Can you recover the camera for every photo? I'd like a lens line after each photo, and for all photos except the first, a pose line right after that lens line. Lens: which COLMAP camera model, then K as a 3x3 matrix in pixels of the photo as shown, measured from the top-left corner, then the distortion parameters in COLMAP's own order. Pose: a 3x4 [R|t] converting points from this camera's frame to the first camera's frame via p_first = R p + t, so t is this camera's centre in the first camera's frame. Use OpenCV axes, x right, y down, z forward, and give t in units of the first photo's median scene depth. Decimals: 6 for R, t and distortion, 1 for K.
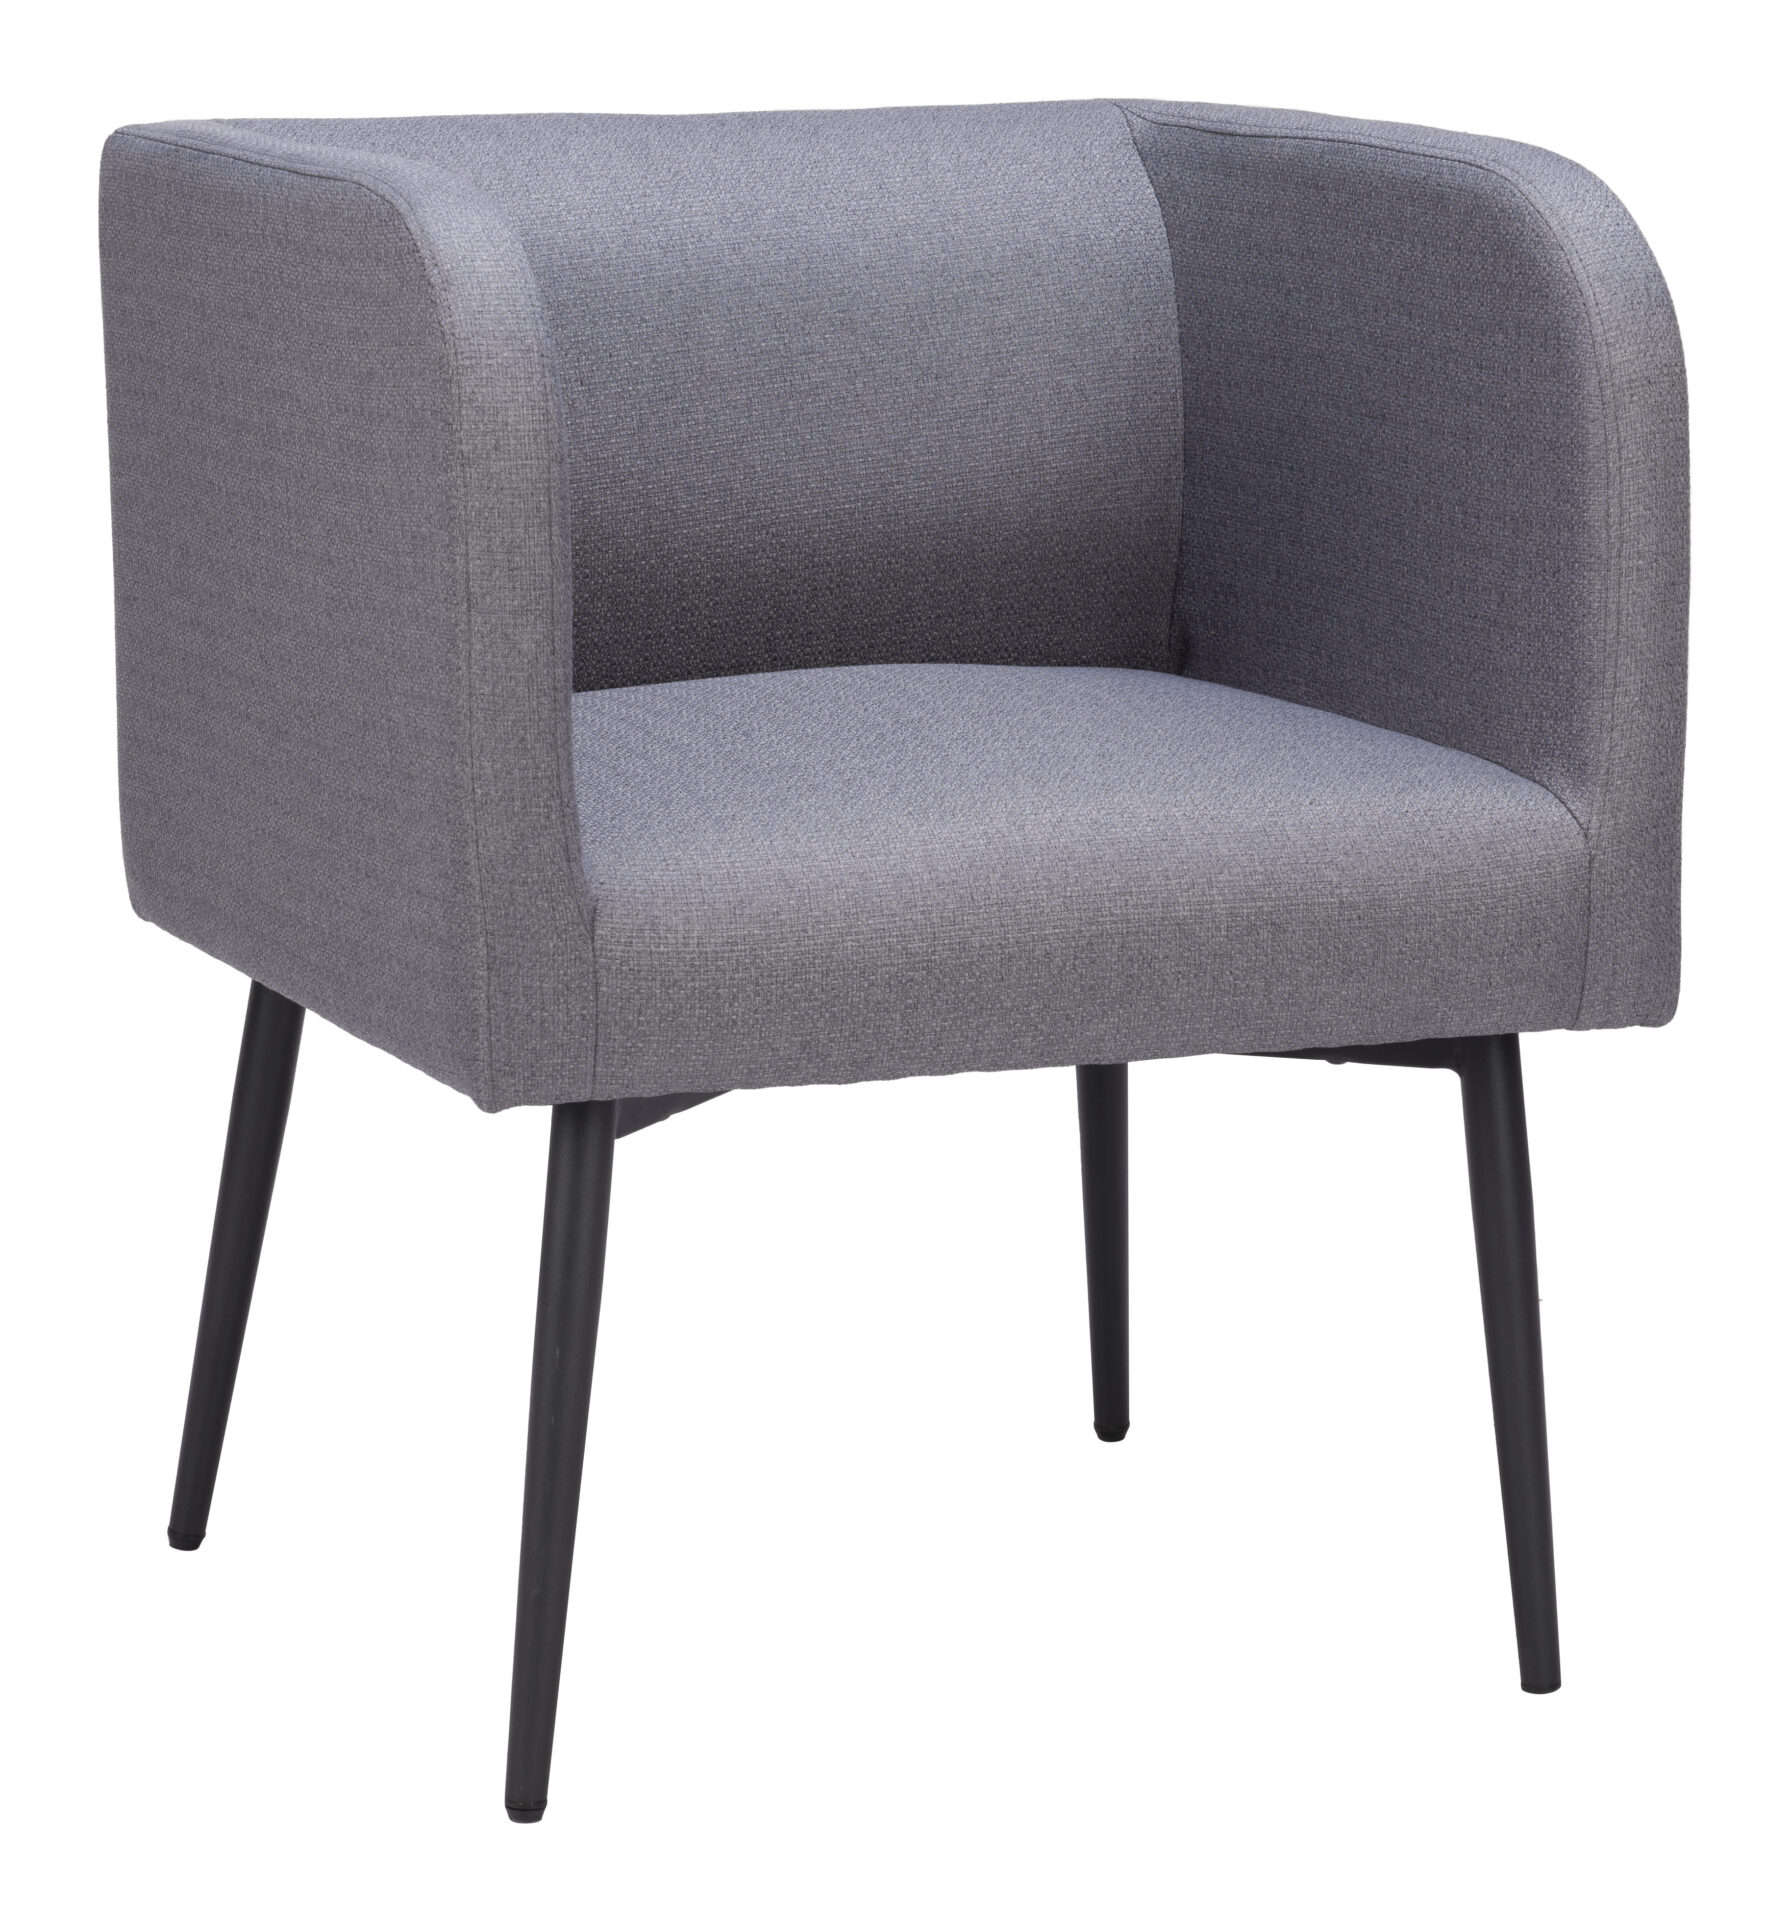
lens RADIAL K [[5761.4, 0, 898.9], [0, 5761.4, 954.3], [0, 0, 1]] dist [0.133012, 0.000000]
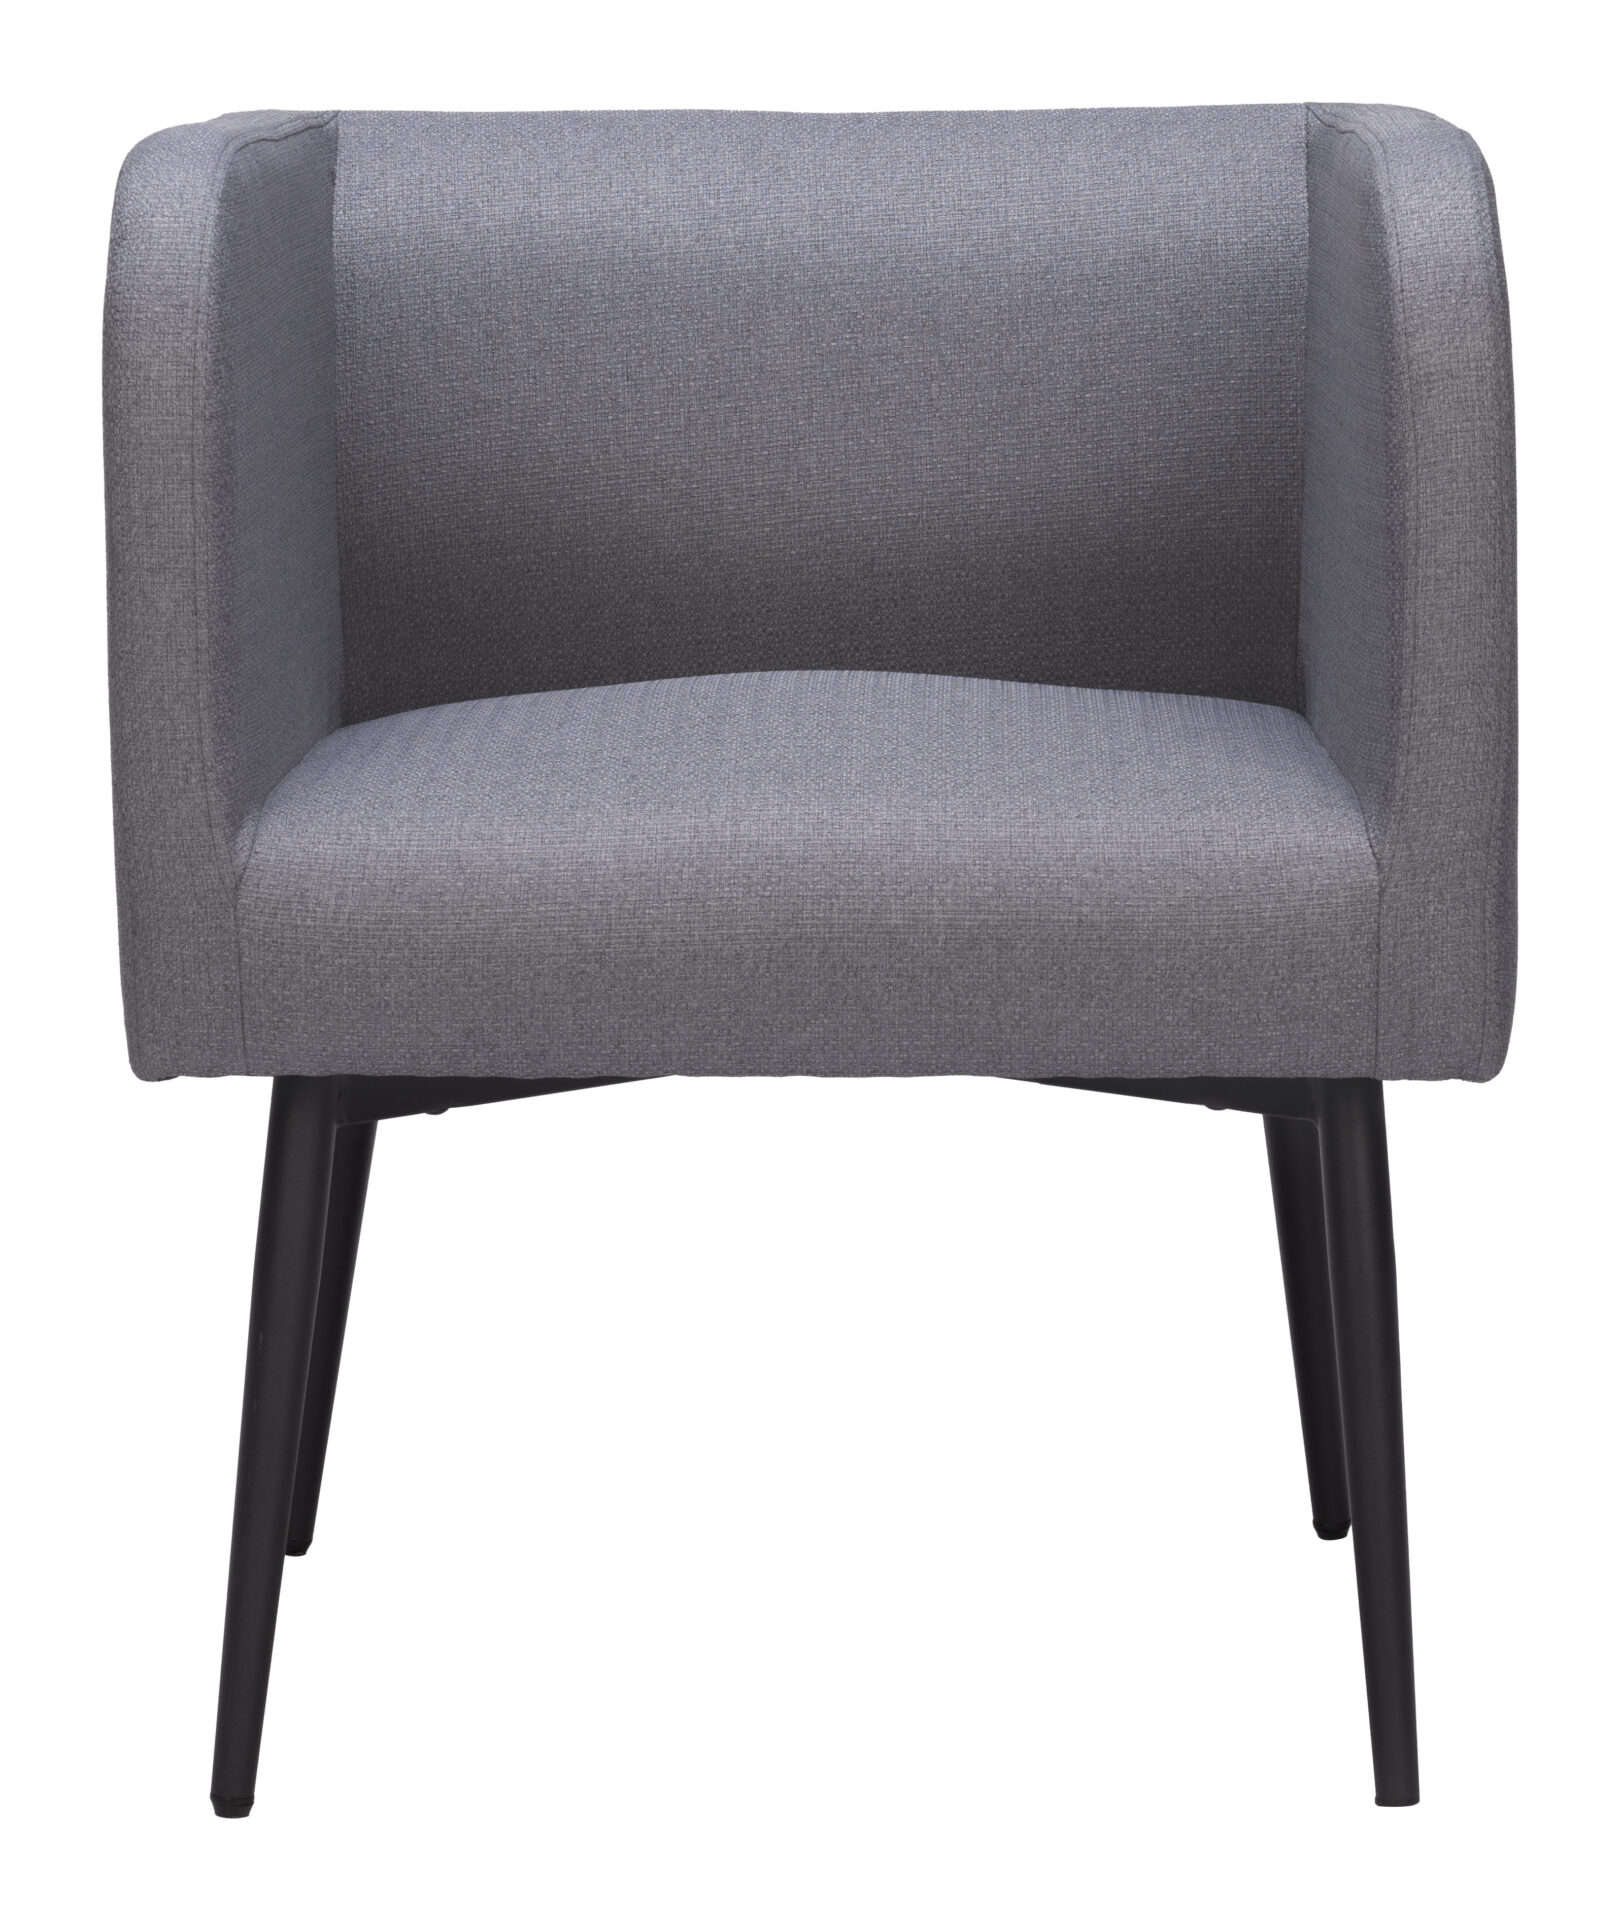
lens RADIAL K [[5979.5, 0, 811.0], [0, 5979.5, 962.8], [0, 0, 1]] dist [0.047291, 0.000000]
pose [[0.941214, 0.051960, -0.333792, 0.349334], [-0.061558, 0.997937, -0.018234, 0.017649], [0.332155, 0.037709, 0.942471, 0.069267]]
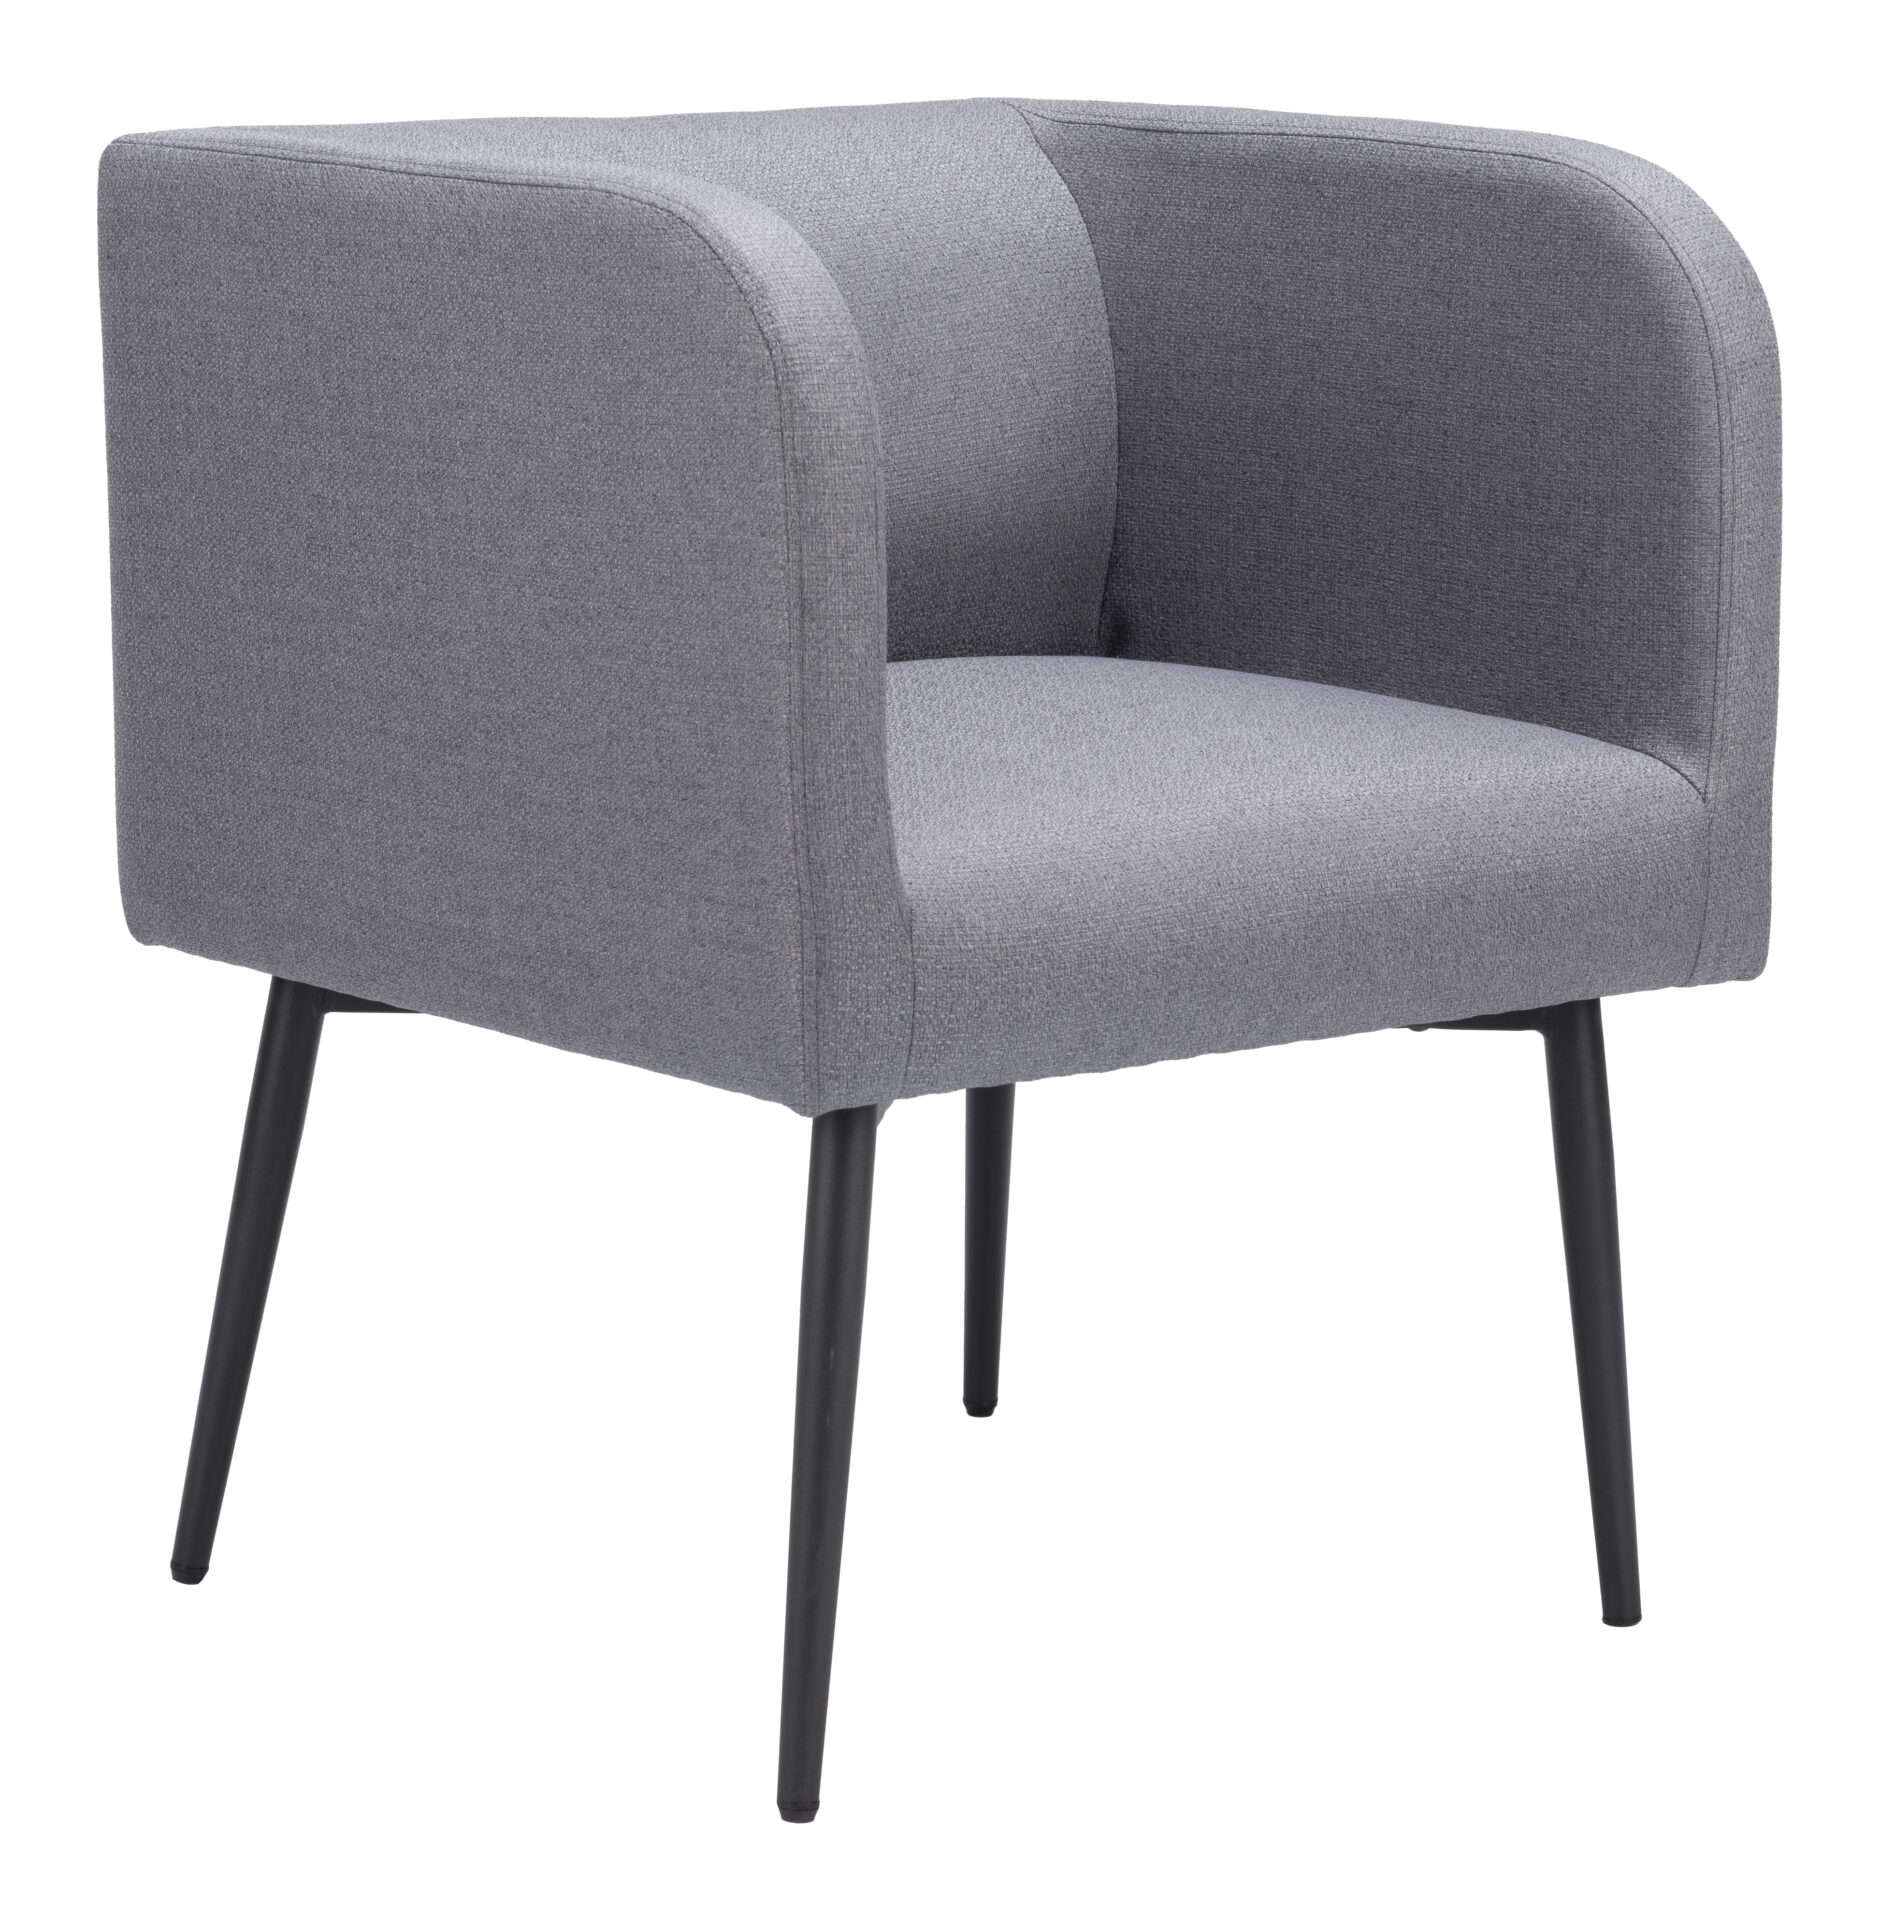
lens RADIAL K [[5669.7, 0, 936.8], [0, 5669.7, 964.1], [0, 0, 1]] dist [0.122700, 0.000000]
pose [[0.971891, -0.045007, 0.231088, -0.253335], [0.043807, 0.998987, 0.010325, -0.007602], [-0.231319, 0.000088, 0.972878, 0.033222]]
